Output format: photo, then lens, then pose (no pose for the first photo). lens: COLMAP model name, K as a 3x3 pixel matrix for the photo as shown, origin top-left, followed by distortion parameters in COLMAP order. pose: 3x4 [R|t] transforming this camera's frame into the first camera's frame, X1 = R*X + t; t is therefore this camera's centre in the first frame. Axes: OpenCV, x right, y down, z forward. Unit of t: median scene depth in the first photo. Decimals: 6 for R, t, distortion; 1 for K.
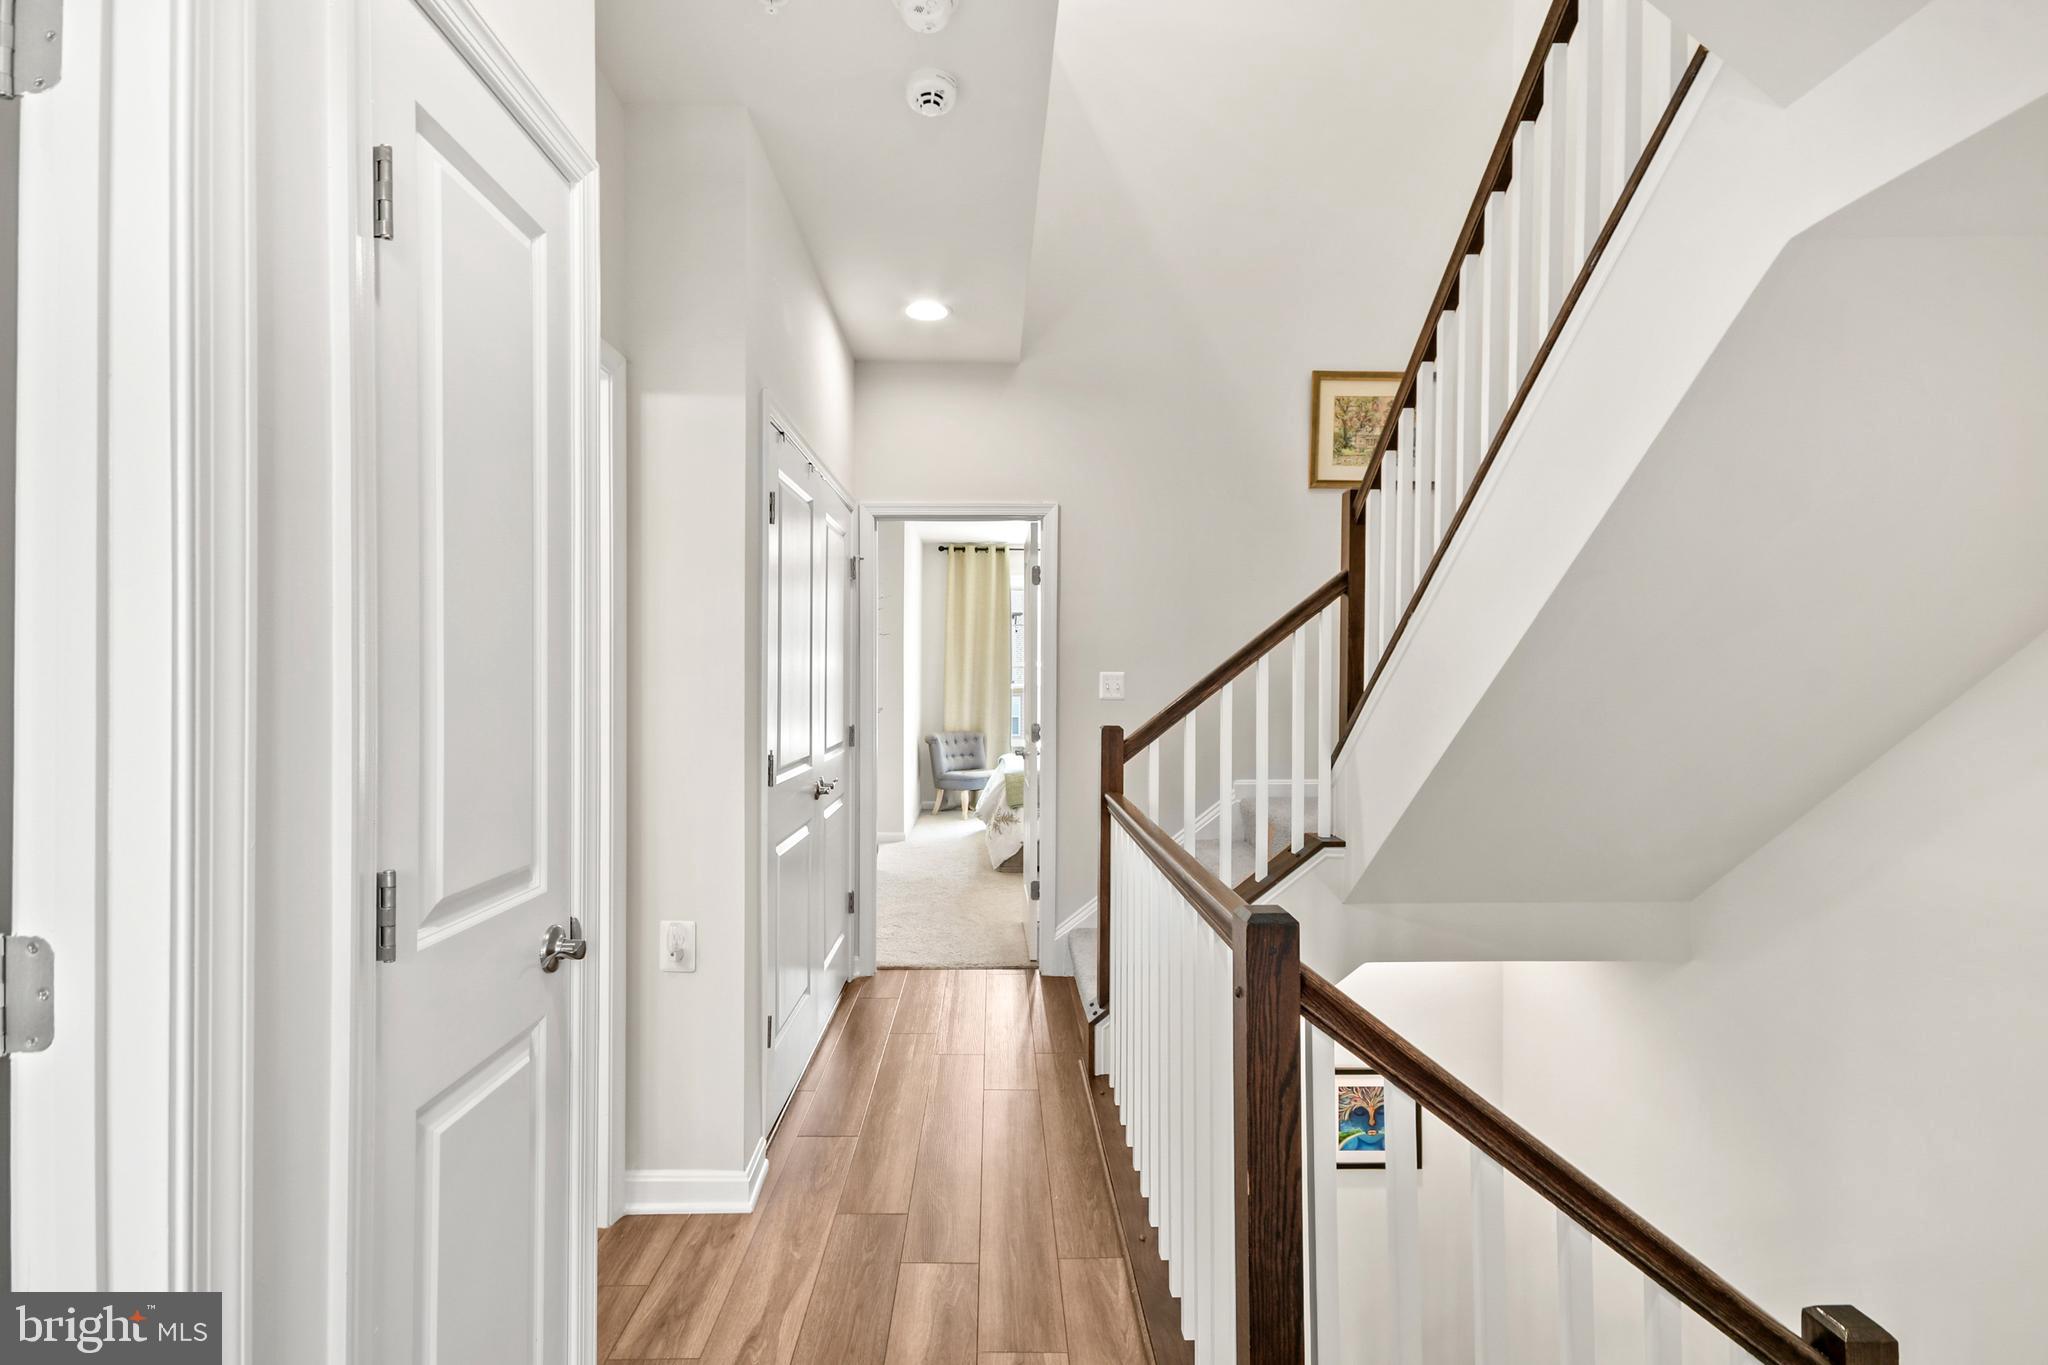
lens RADIAL K [[909.9, 0, 1014.6], [0, 909.9, 698.4], [0, 0, 1]] dist [0.047922, -0.006076]
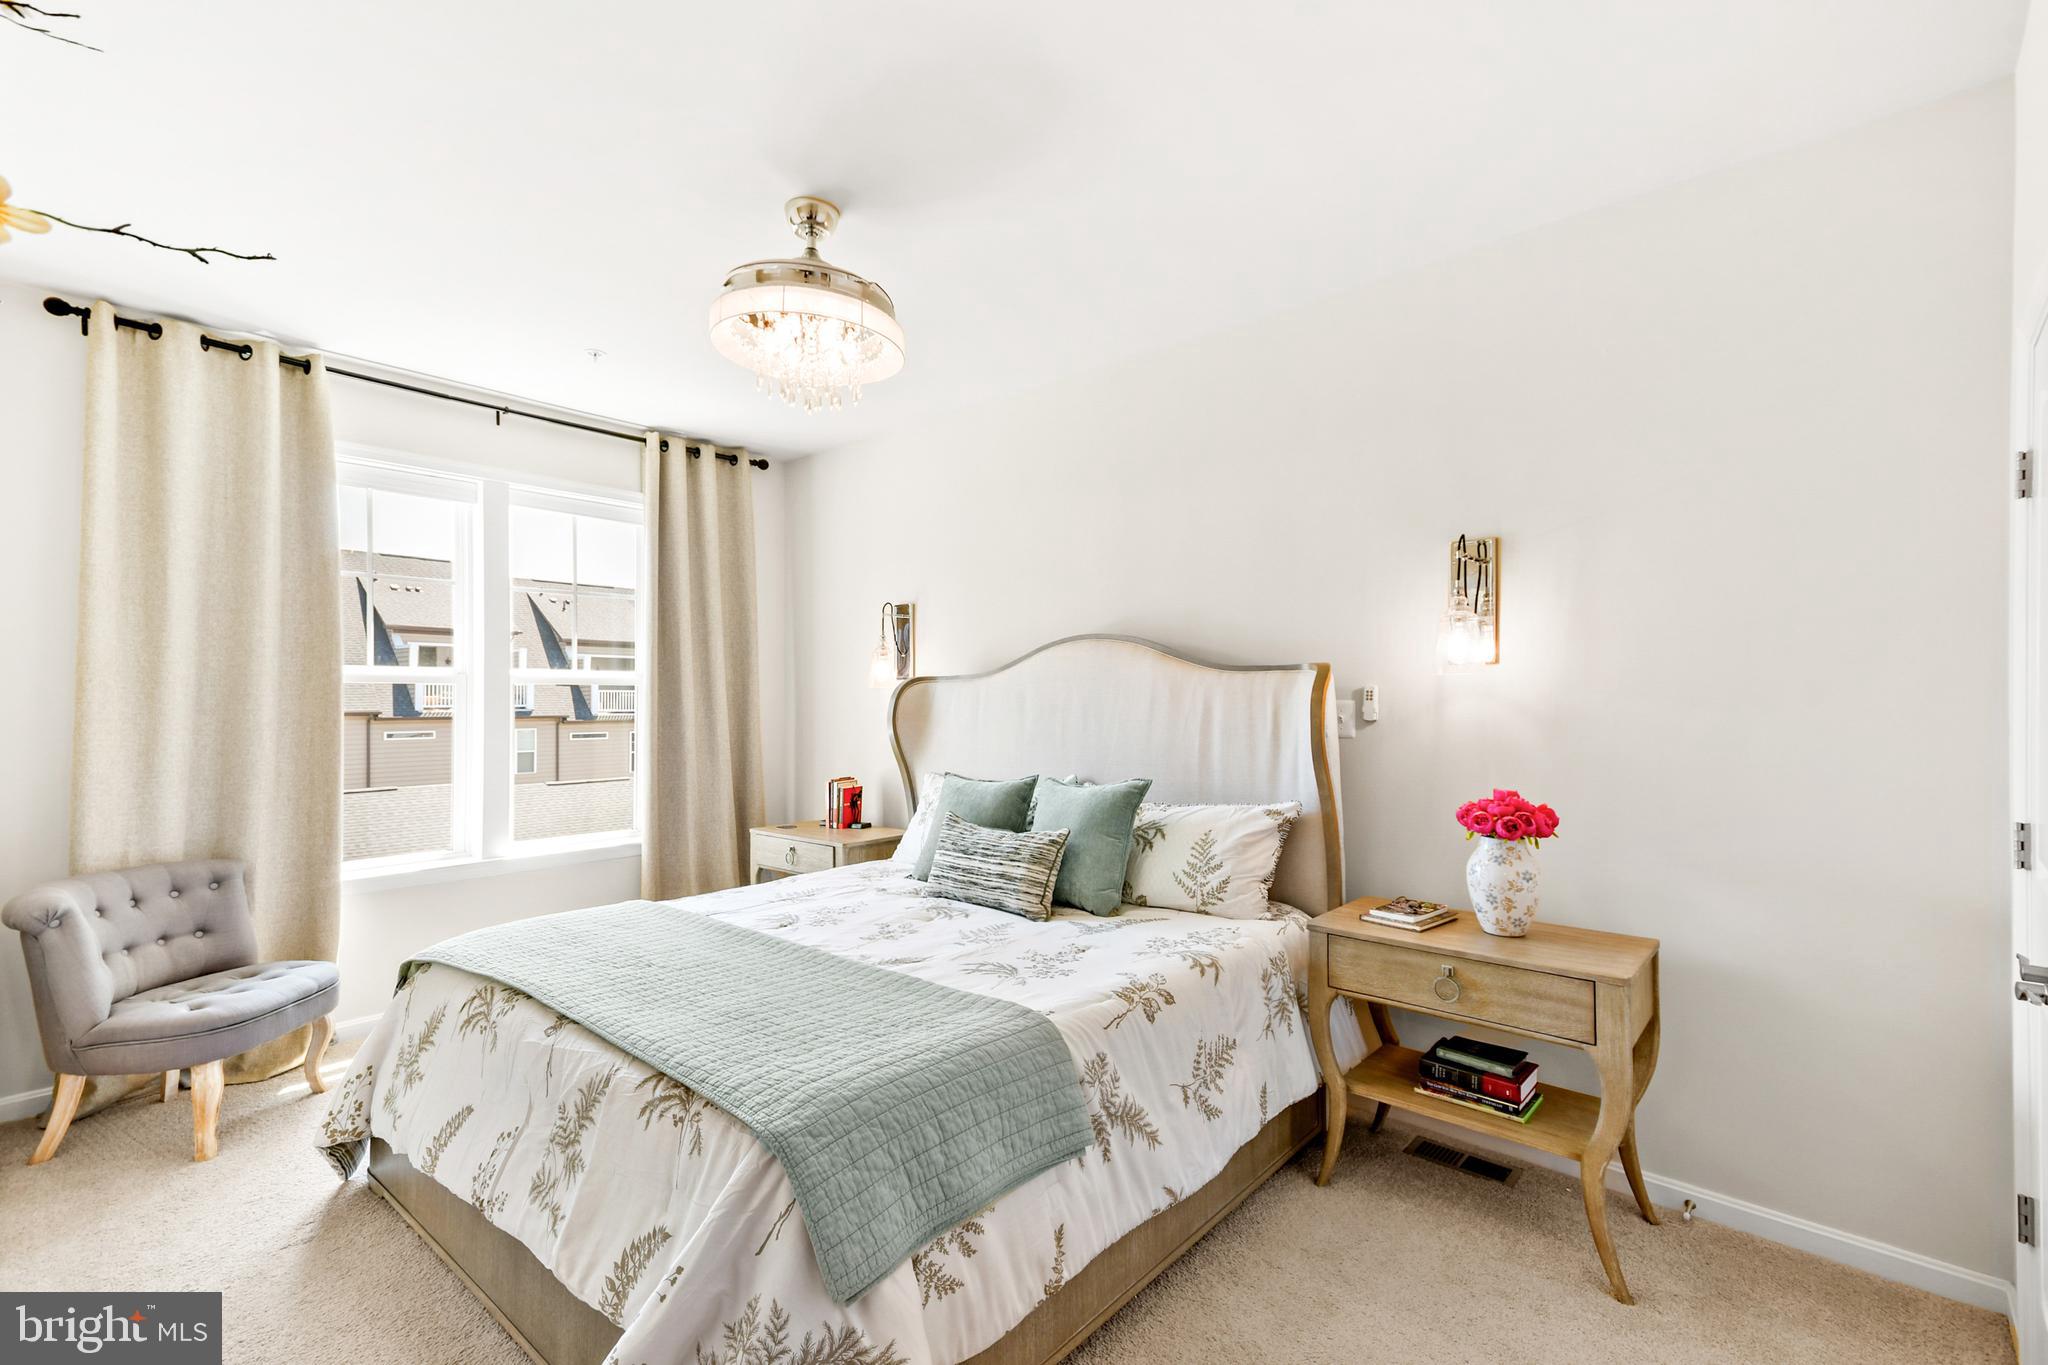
lens RADIAL K [[909.9, 0, 1014.6], [0, 909.9, 698.4], [0, 0, 1]] dist [0.047922, -0.006076]
pose [[0.692116, -0.004722, 0.721771, -0.091531], [0.018071, 0.999778, -0.010788, -0.016280], [-0.721560, 0.020510, 0.692048, 0.533252]]
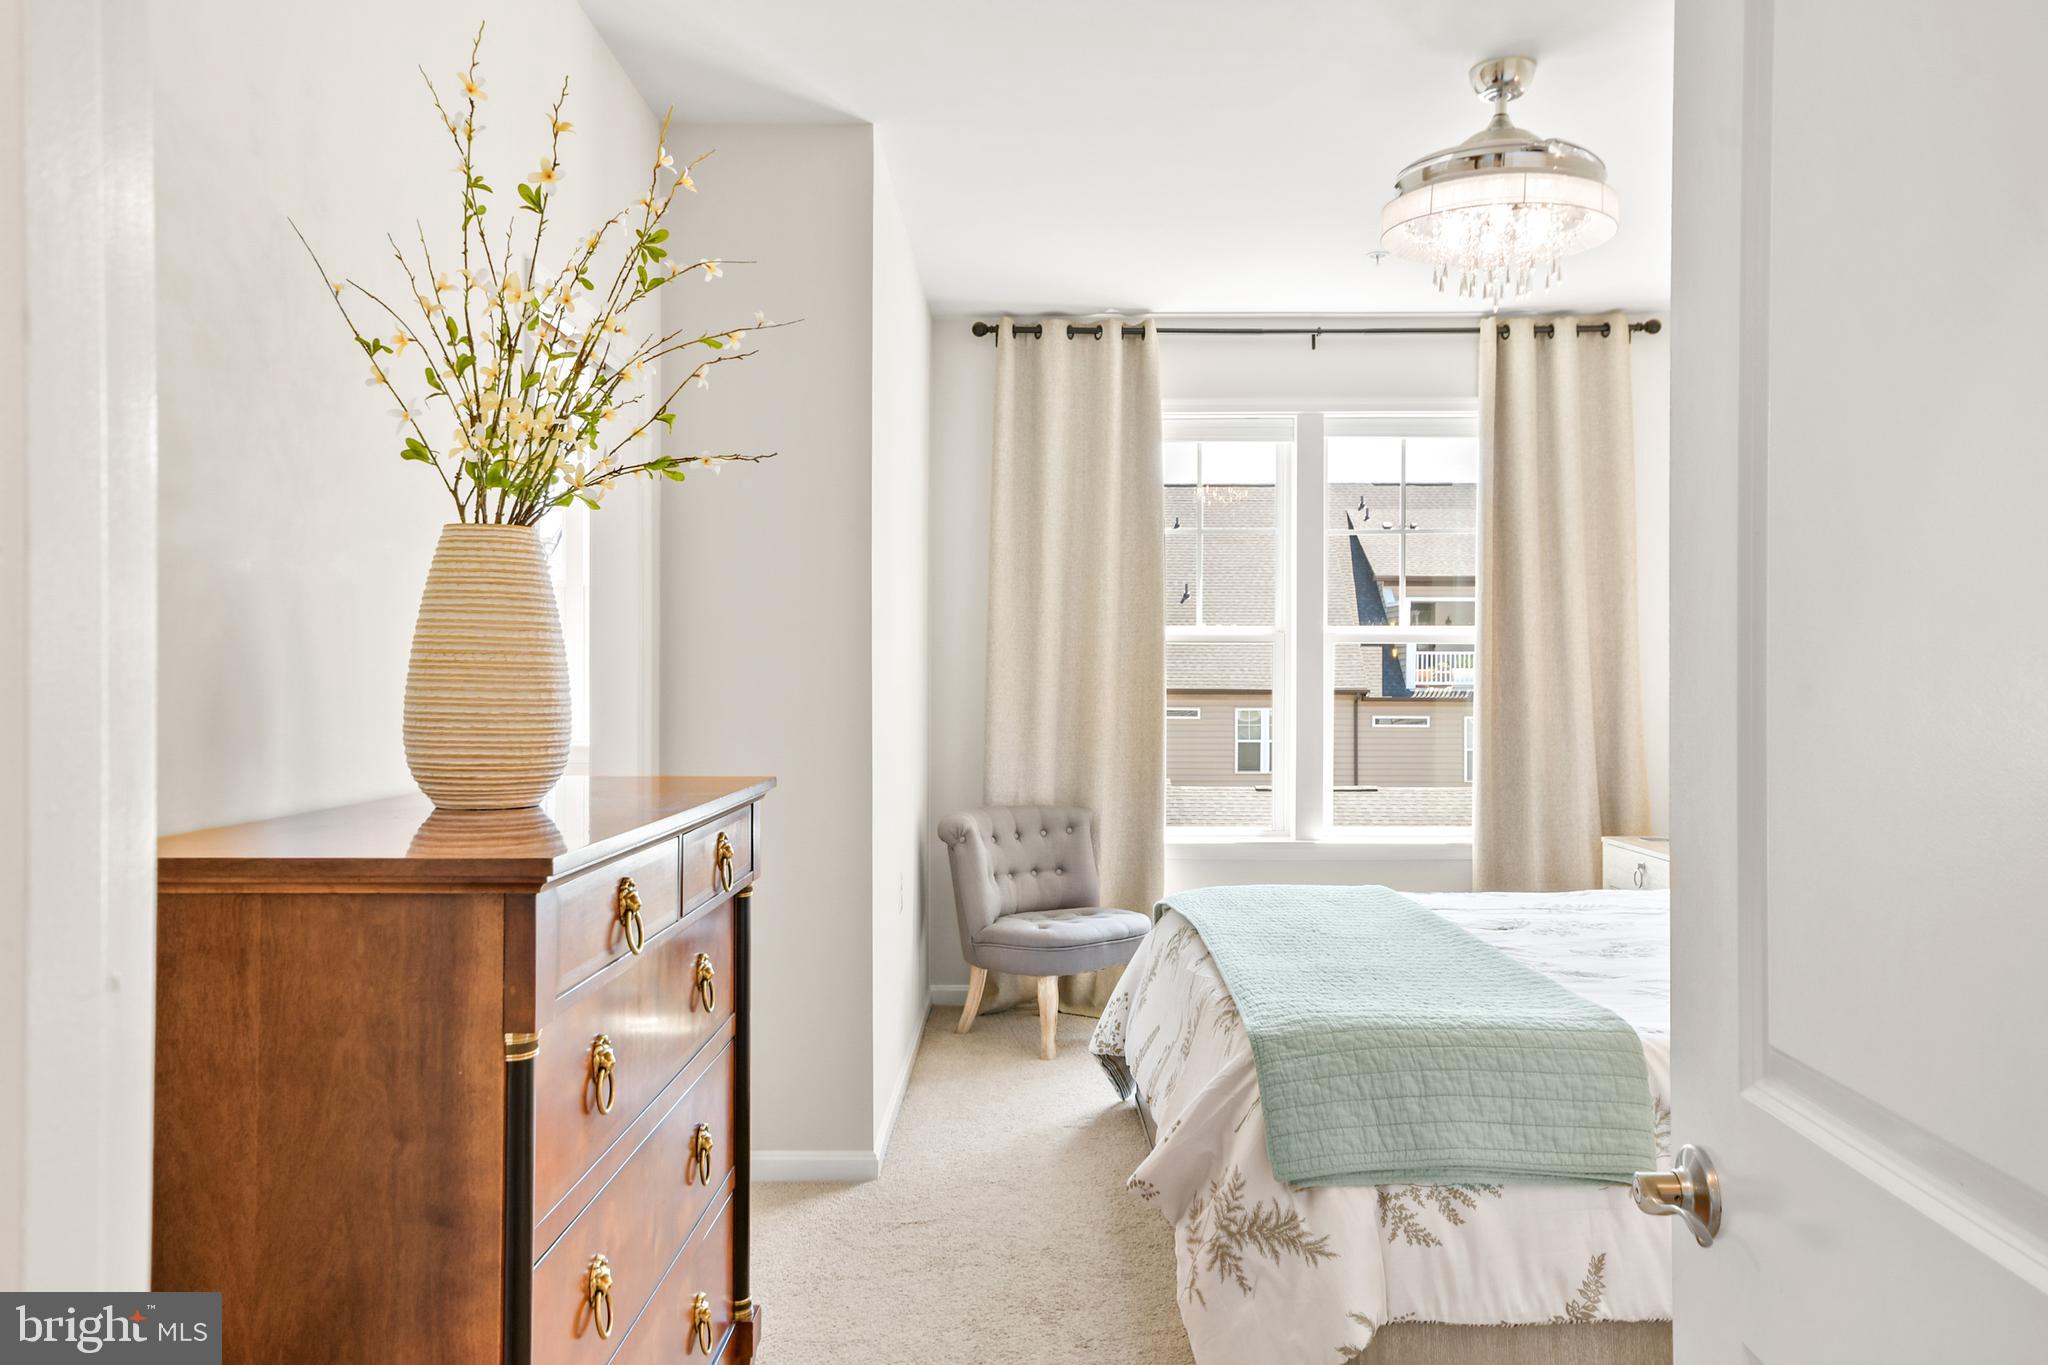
lens RADIAL K [[1452.2, 0, 1024.0], [0, 1452.2, 682.5], [0, 0, 1]] dist [-0.000435, -0.000915]
pose [[0.999256, -0.002875, -0.038470, -0.039353], [0.002338, 0.999899, -0.014005, -0.007078], [0.038507, 0.013905, 0.999162, 0.396935]]
